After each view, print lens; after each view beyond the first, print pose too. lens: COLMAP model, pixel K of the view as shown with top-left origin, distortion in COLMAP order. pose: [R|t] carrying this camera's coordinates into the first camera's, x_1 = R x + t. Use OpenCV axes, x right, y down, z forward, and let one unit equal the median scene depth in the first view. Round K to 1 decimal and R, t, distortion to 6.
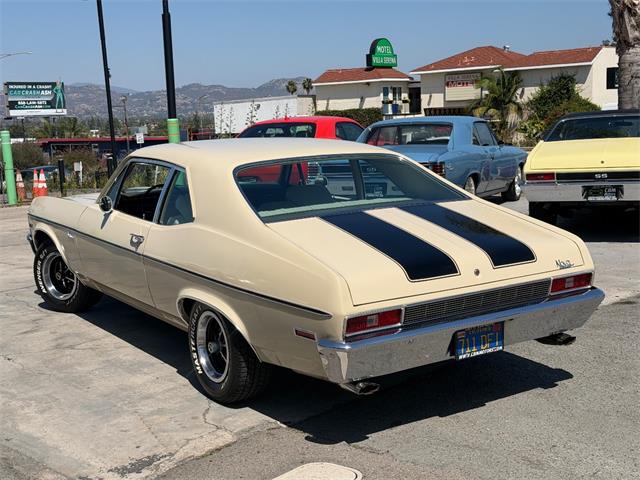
lens RADIAL K [[886.3, 0, 320.0], [0, 886.3, 240.0], [0, 0, 1]] dist [0.146699, -0.122944]
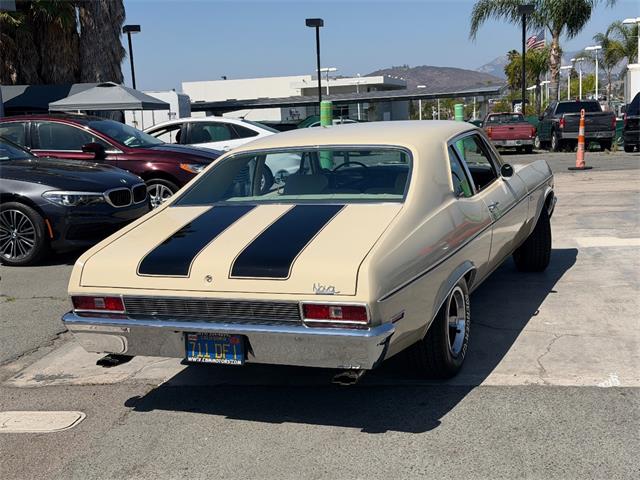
lens RADIAL K [[886.3, 0, 320.0], [0, 886.3, 240.0], [0, 0, 1]] dist [0.146699, -0.122944]
pose [[0.553555, 0.131424, -0.822377, 0.892818], [-0.081998, 0.991273, 0.103221, -0.099847], [0.828766, 0.010295, 0.559501, 0.477156]]
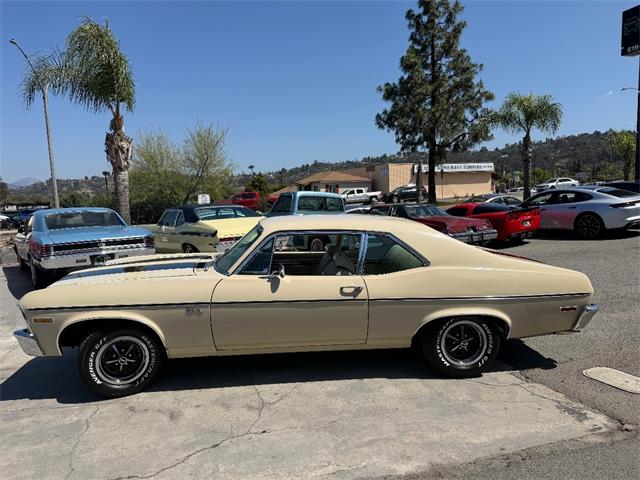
lens RADIAL K [[462.8, 0, 328.9], [0, 462.8, 241.0], [0, 0, 1]] dist [0.004711, -0.006471]
pose [[0.472093, -0.071197, 0.878669, -0.890306], [0.138947, 0.990284, 0.005587, -0.087628], [-0.870530, 0.119451, 0.477399, 0.778398]]
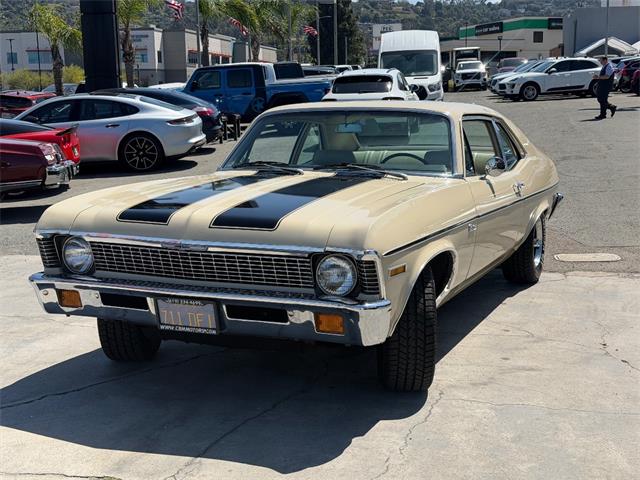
lens RADIAL K [[886.3, 0, 320.0], [0, 886.3, 240.0], [0, 0, 1]] dist [0.146699, -0.122944]
pose [[-0.545477, -0.089122, 0.833374, -1.060077], [0.150273, 0.967818, 0.201859, -0.207258], [-0.824544, 0.235343, -0.514529, 1.931176]]
